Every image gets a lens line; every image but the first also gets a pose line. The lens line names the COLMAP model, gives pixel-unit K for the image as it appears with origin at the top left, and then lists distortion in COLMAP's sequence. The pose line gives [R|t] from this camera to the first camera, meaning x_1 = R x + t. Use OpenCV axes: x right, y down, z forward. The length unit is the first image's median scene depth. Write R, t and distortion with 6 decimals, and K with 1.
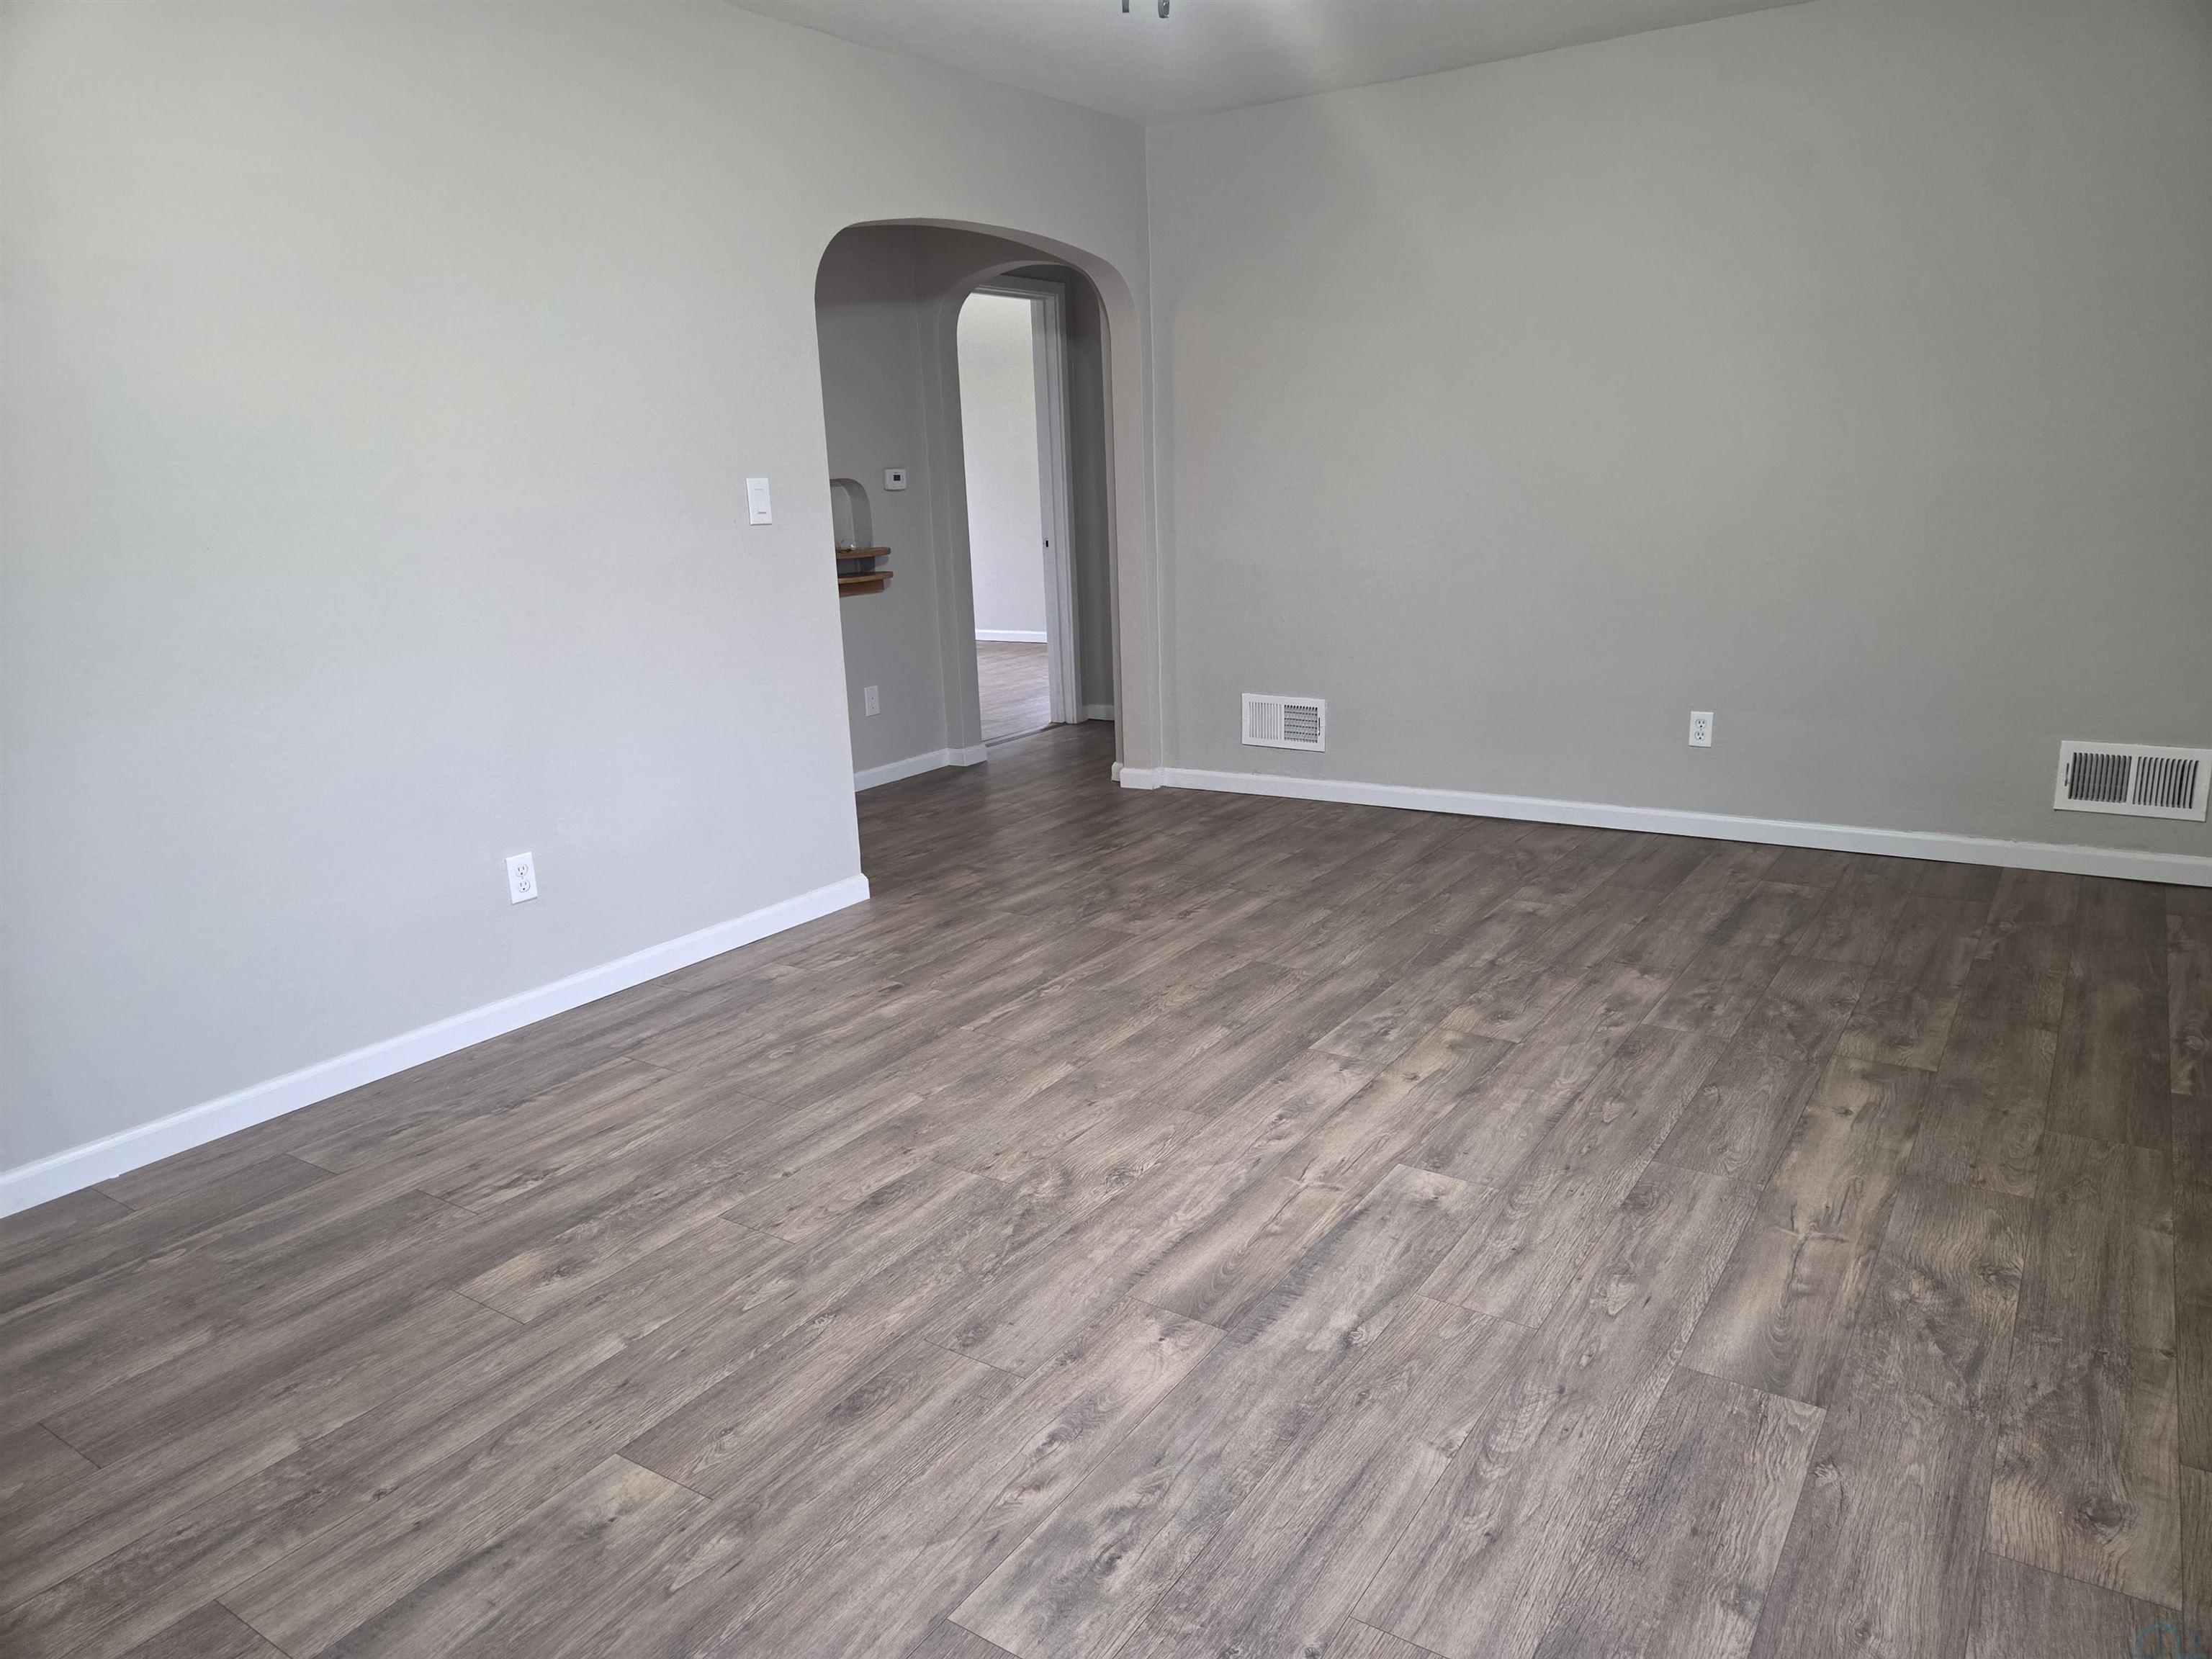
lens RADIAL K [[1470.5, 0, 1106.0], [0, 1470.5, 829.5], [0, 0, 1]] dist [0.078280, -0.076963]
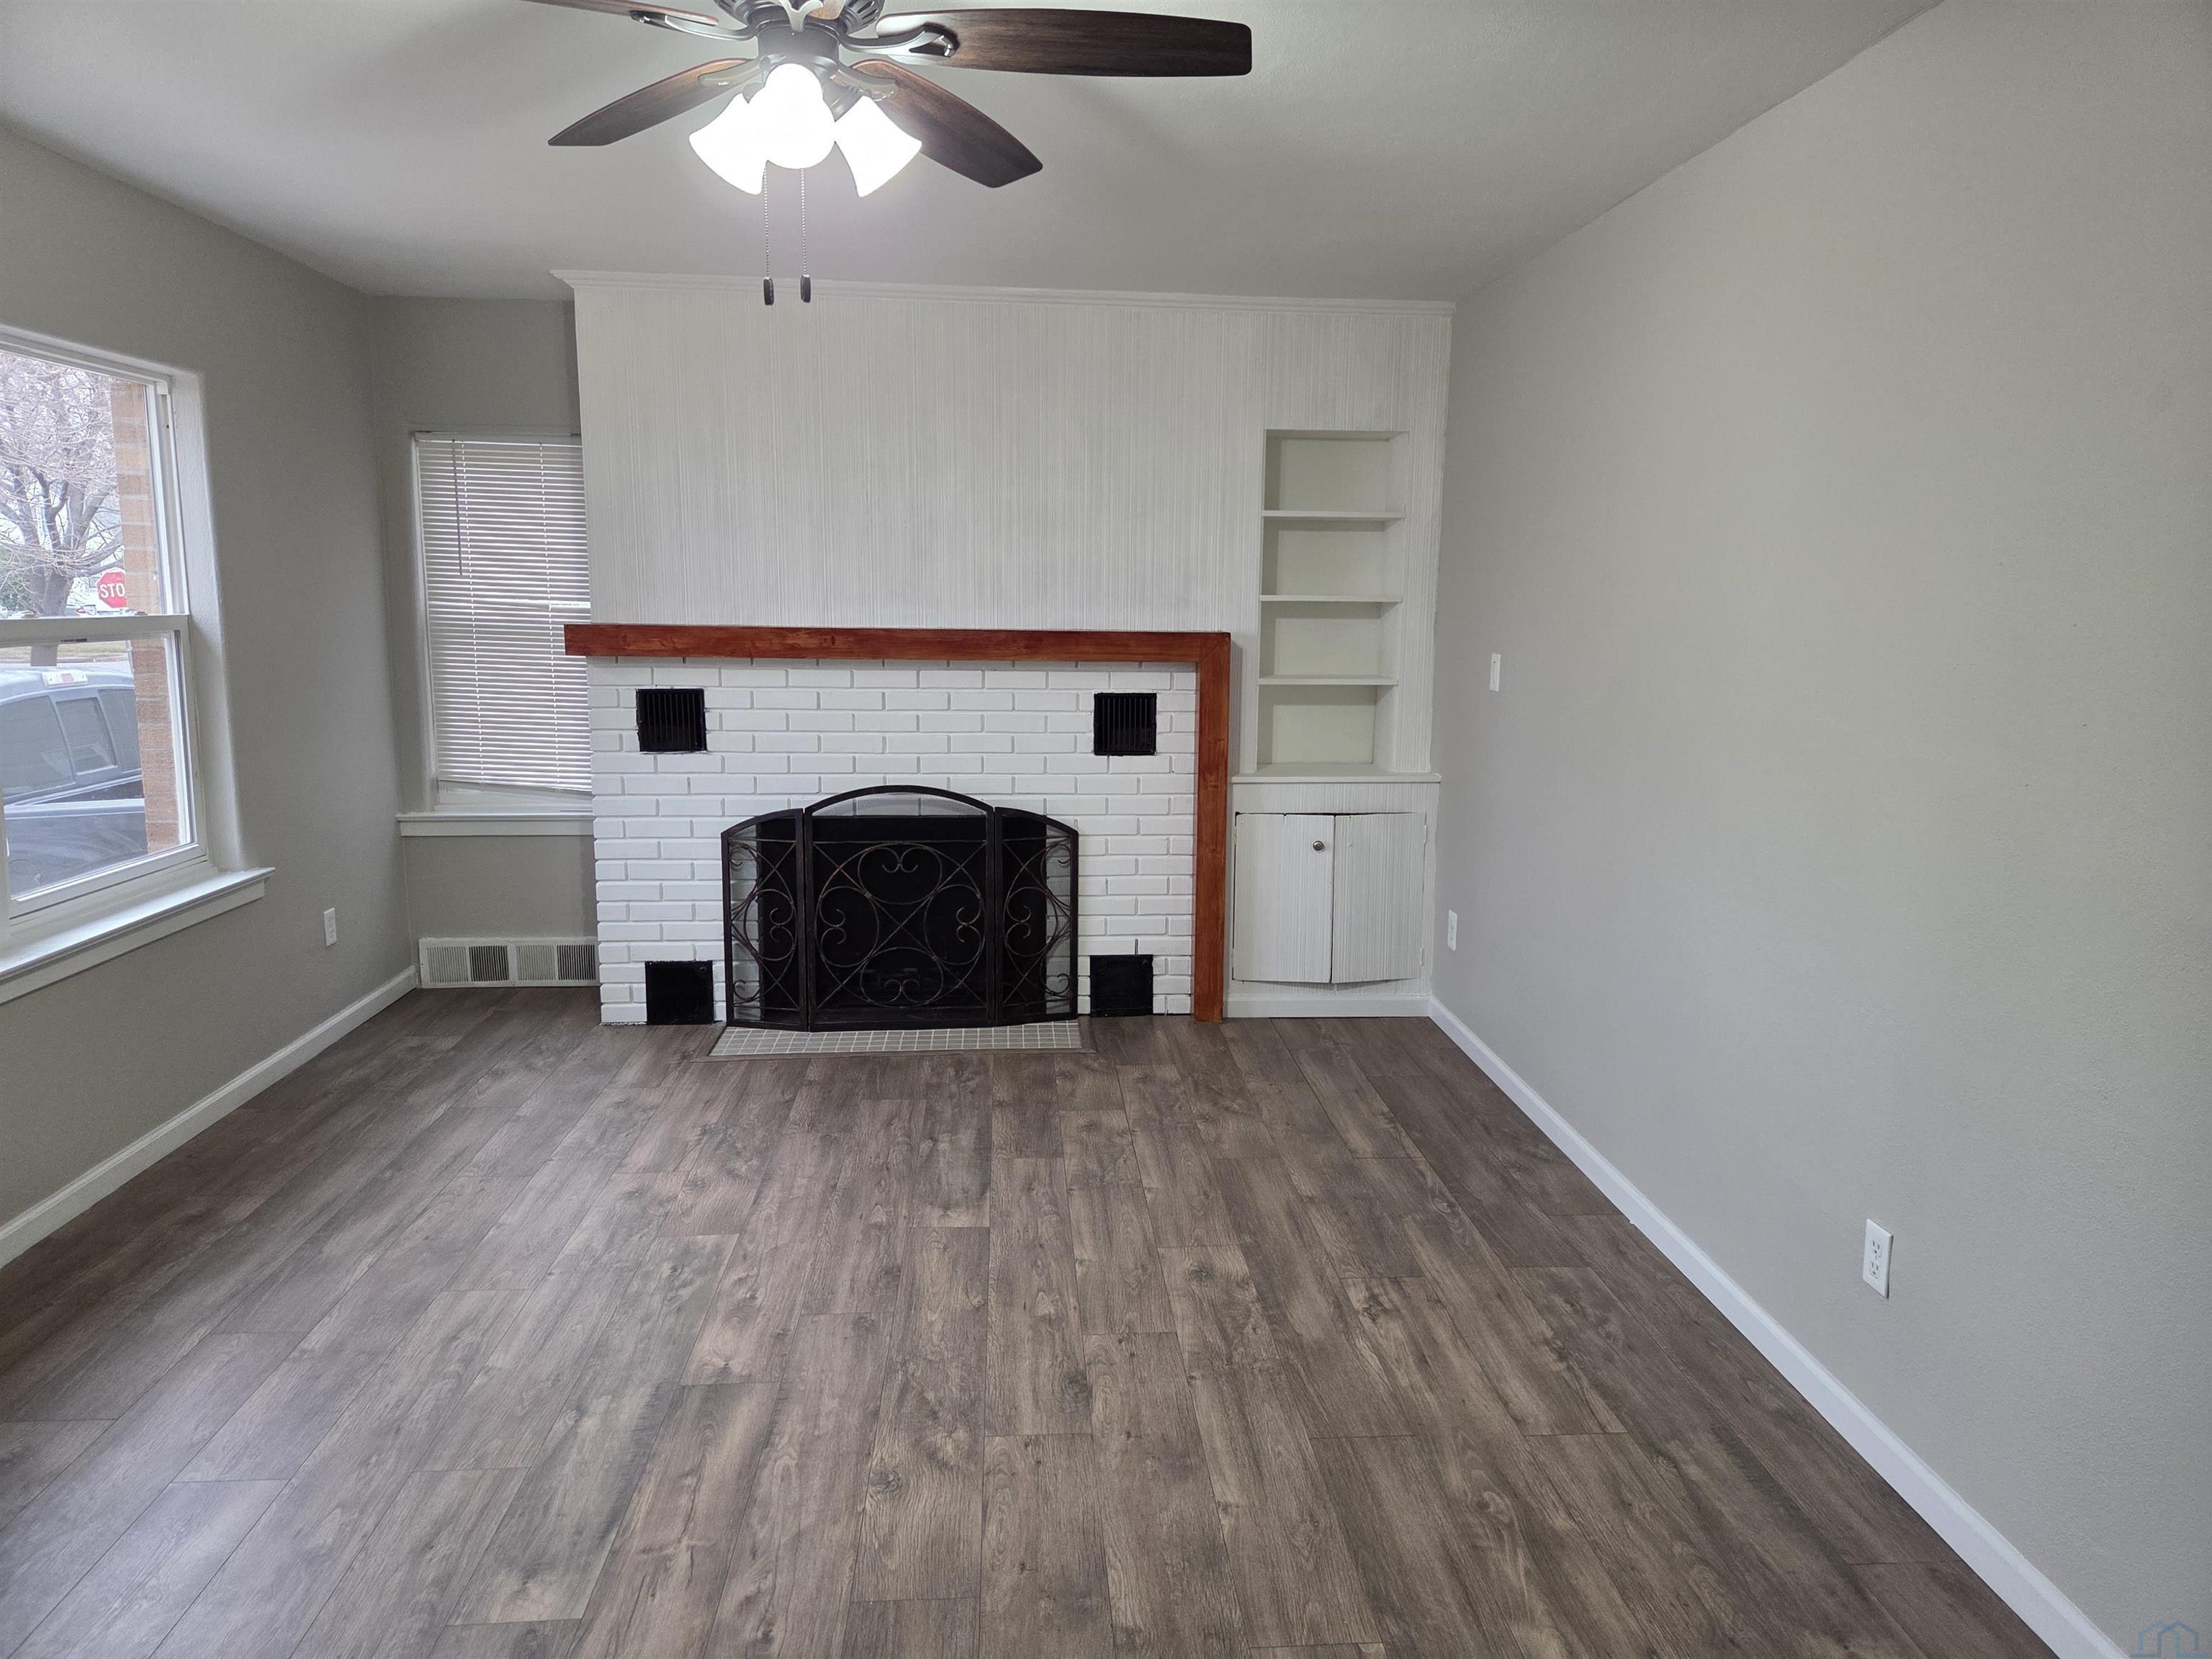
lens RADIAL K [[1470.5, 0, 1106.0], [0, 1470.5, 829.5], [0, 0, 1]] dist [0.078280, -0.076963]
pose [[-0.788336, 0.128060, -0.601770, 0.448599], [-0.127675, 0.922754, 0.363625, -0.541269], [0.601852, 0.363490, -0.711090, 1.758817]]
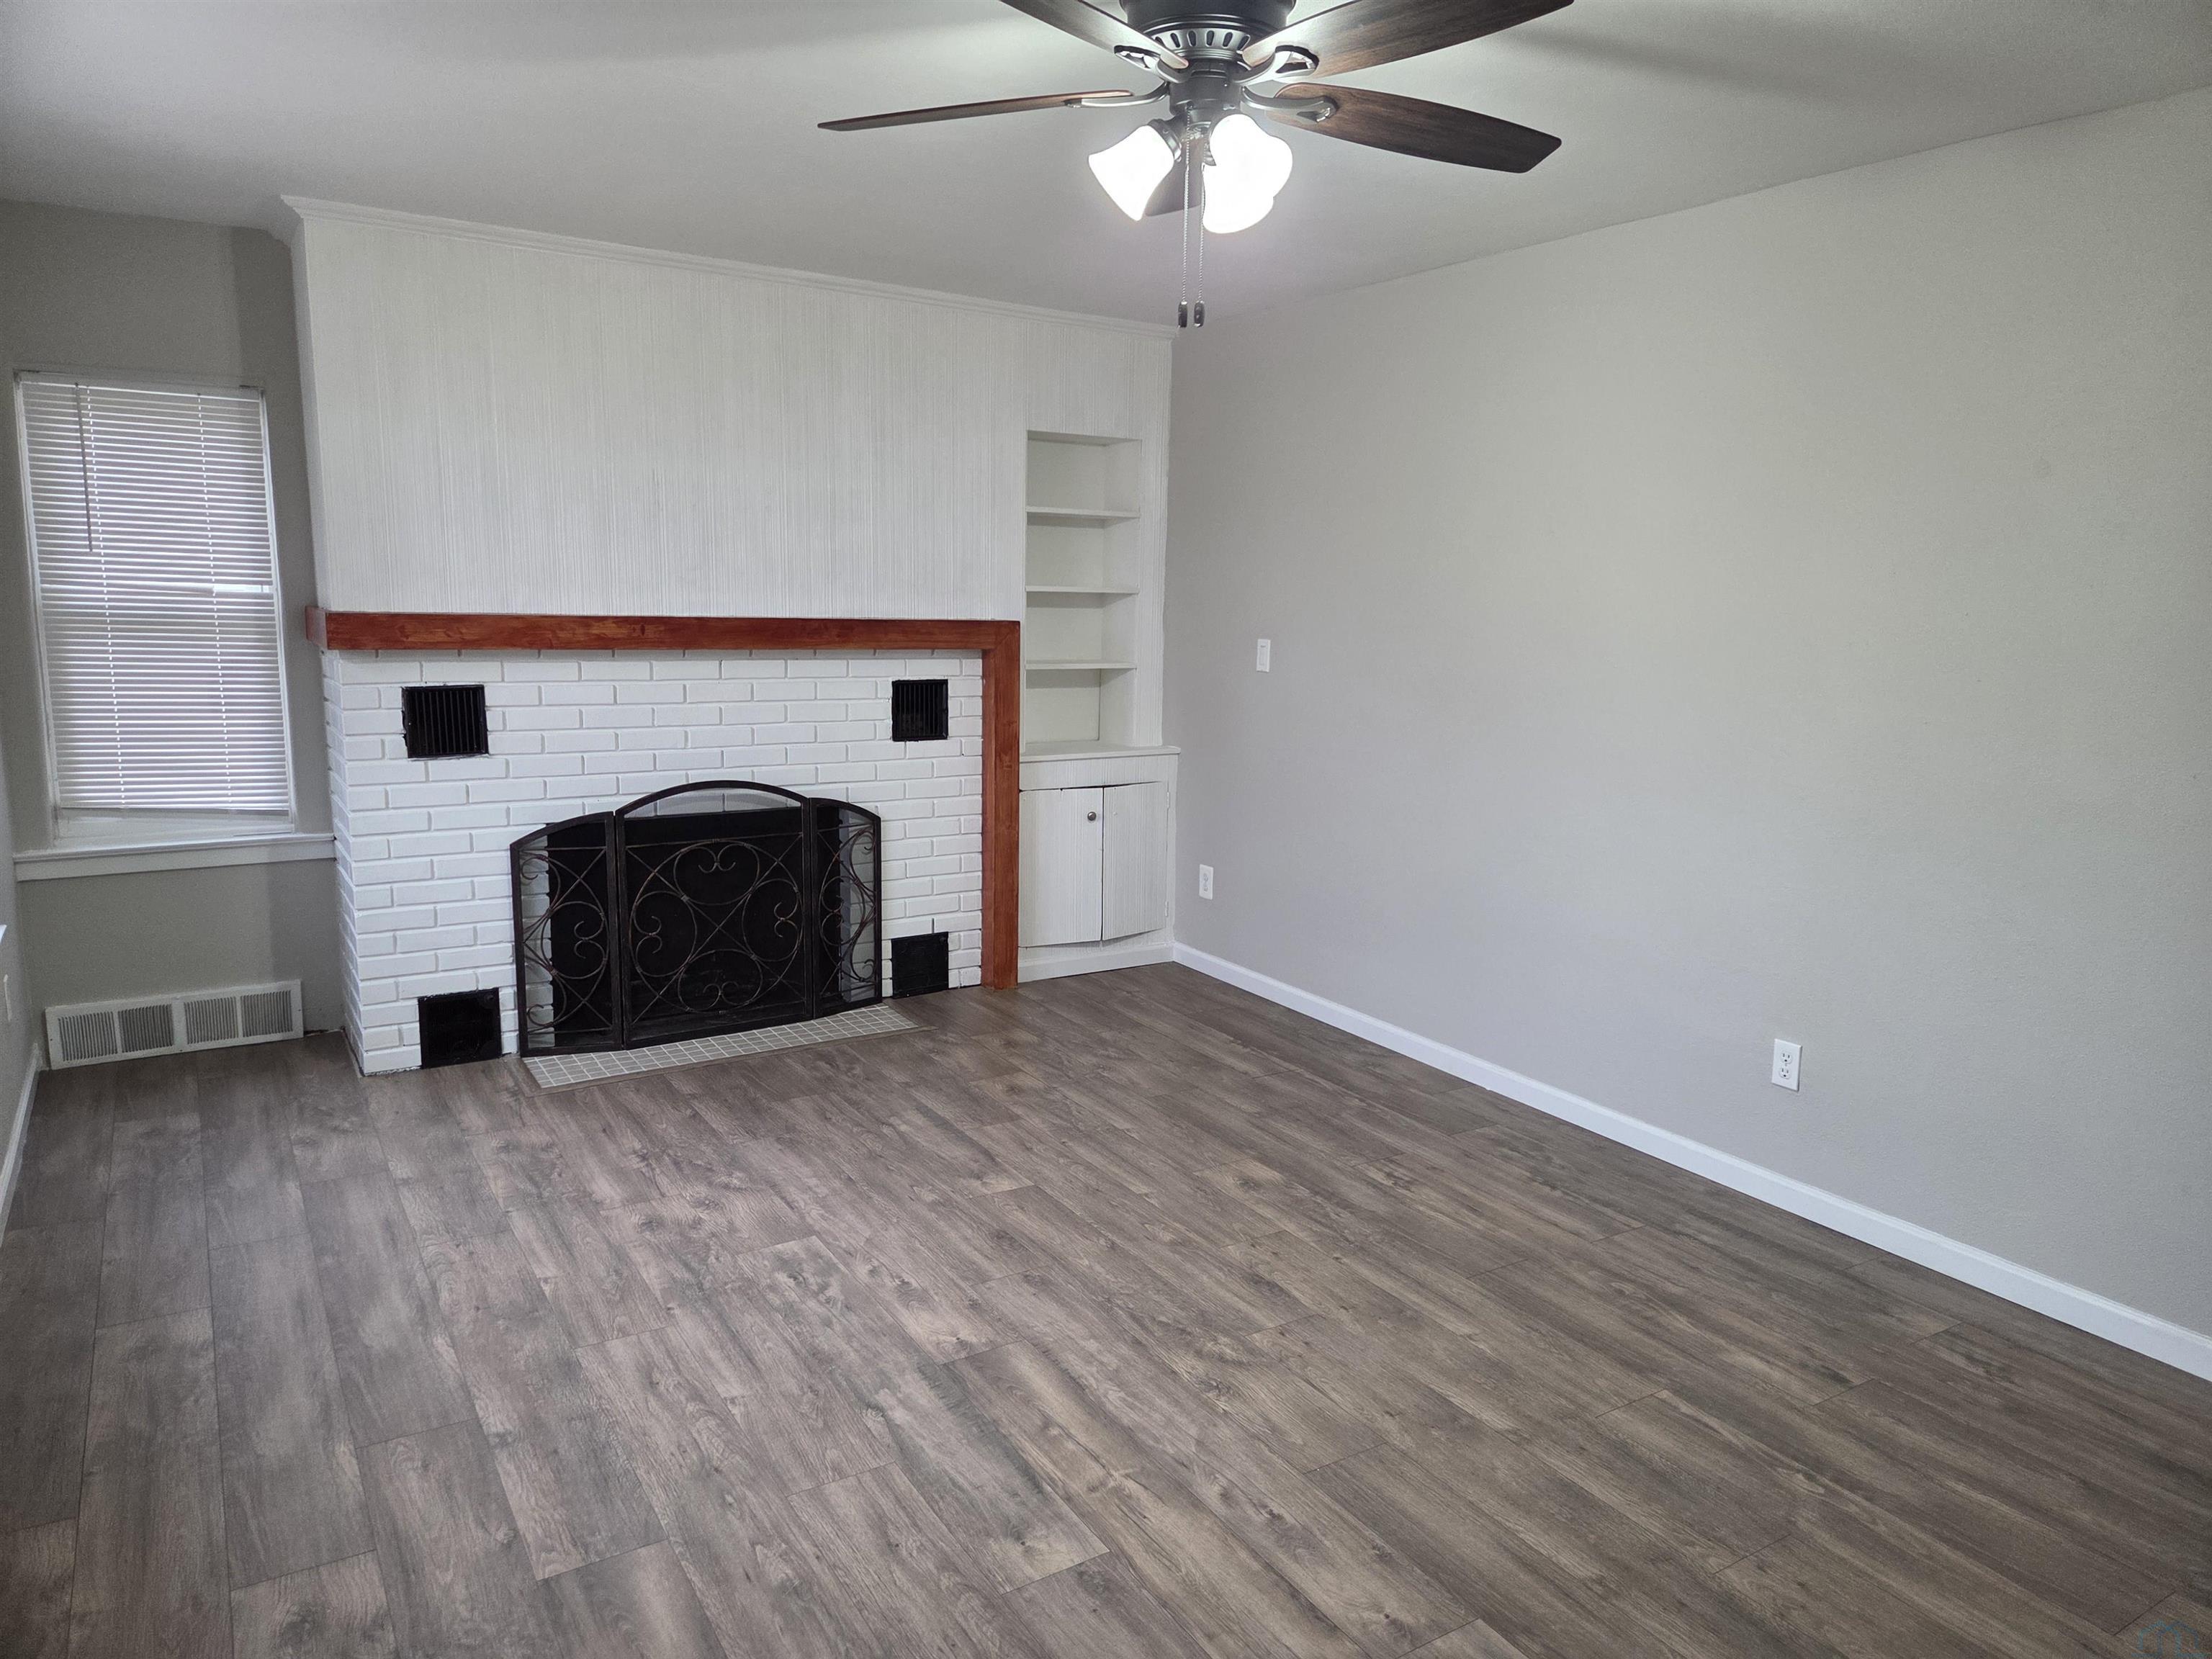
lens RADIAL K [[1473.7, 0, 1115.7], [0, 1473.7, 838.0], [0, 0, 1]] dist [0.079586, -0.071949]
pose [[-0.409728, 0.183463, -0.893568, 0.980057], [-0.221357, 0.930292, 0.292501, -0.445702], [0.884943, 0.317644, -0.340556, 1.293494]]
